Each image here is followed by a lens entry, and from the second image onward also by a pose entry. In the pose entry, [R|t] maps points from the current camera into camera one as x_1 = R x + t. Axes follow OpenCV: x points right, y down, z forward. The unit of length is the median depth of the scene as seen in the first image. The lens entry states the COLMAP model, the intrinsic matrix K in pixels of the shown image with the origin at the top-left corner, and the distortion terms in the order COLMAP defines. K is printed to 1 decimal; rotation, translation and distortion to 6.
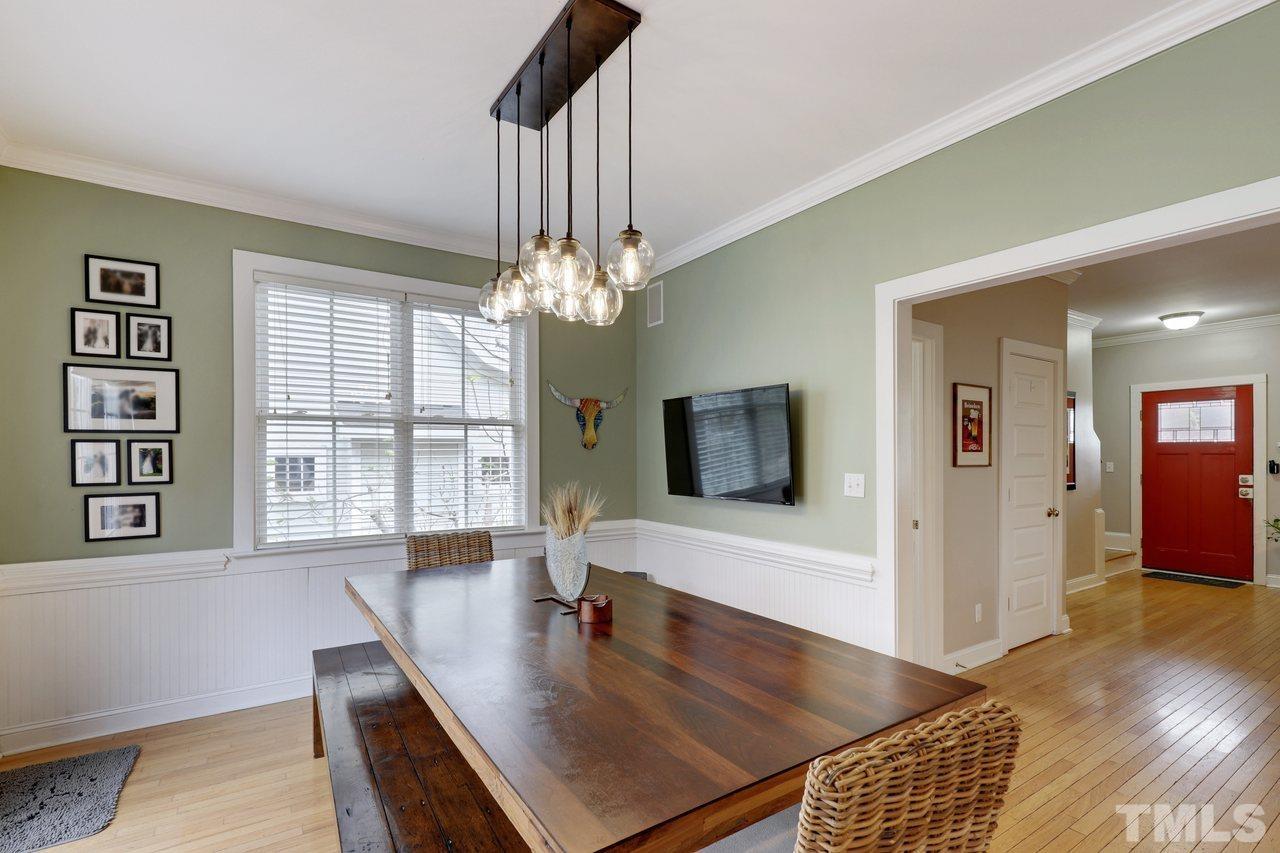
lens RADIAL K [[588.1, 0, 643.0], [0, 588.1, 453.4], [0, 0, 1]] dist [0.001800, -0.000178]
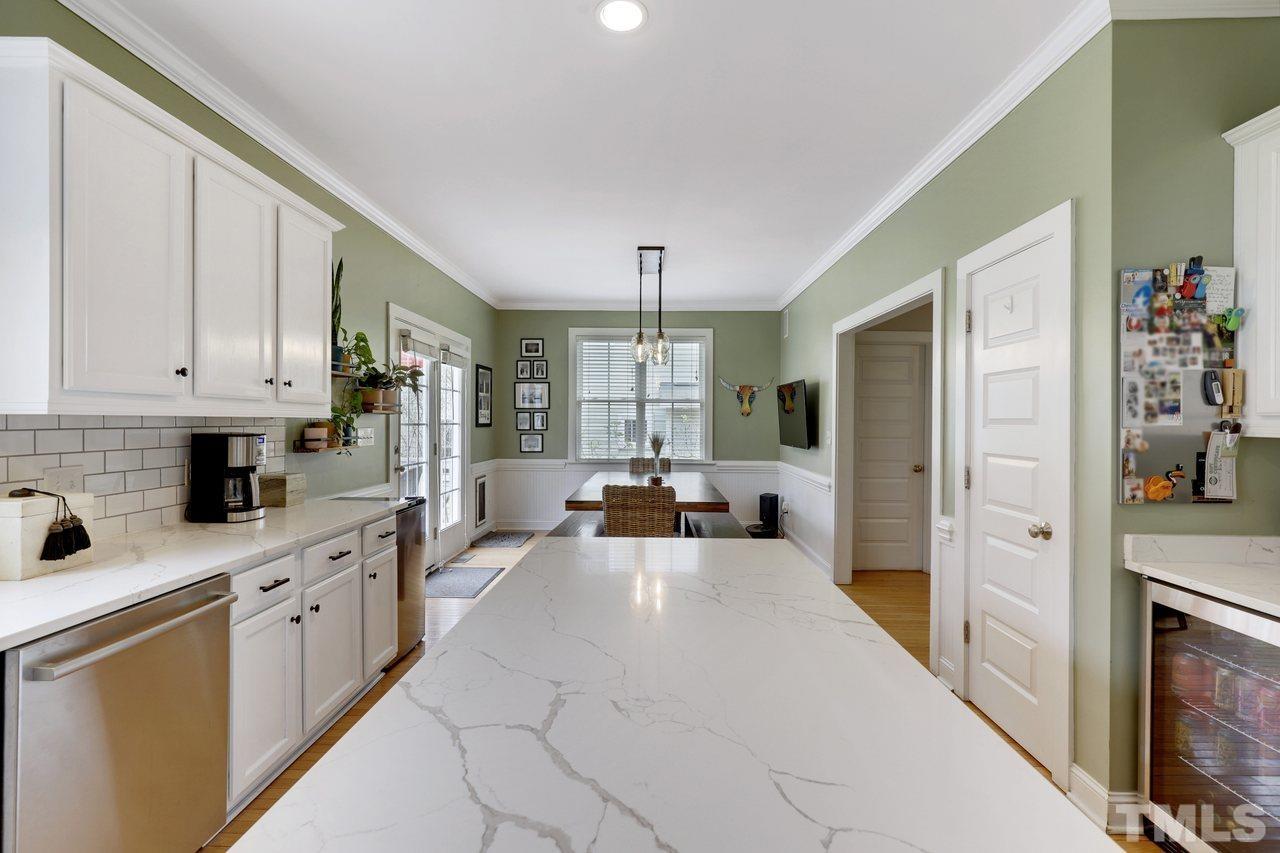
lens RADIAL K [[588.1, 0, 643.8], [0, 588.1, 423.6], [0, 0, 1]] dist [0.001800, -0.000178]
pose [[0.818401, 0.009284, -0.574572, 0.892299], [-0.006178, 0.999954, 0.007357, 0.004382], [0.574614, -0.002471, 0.818421, -0.725969]]
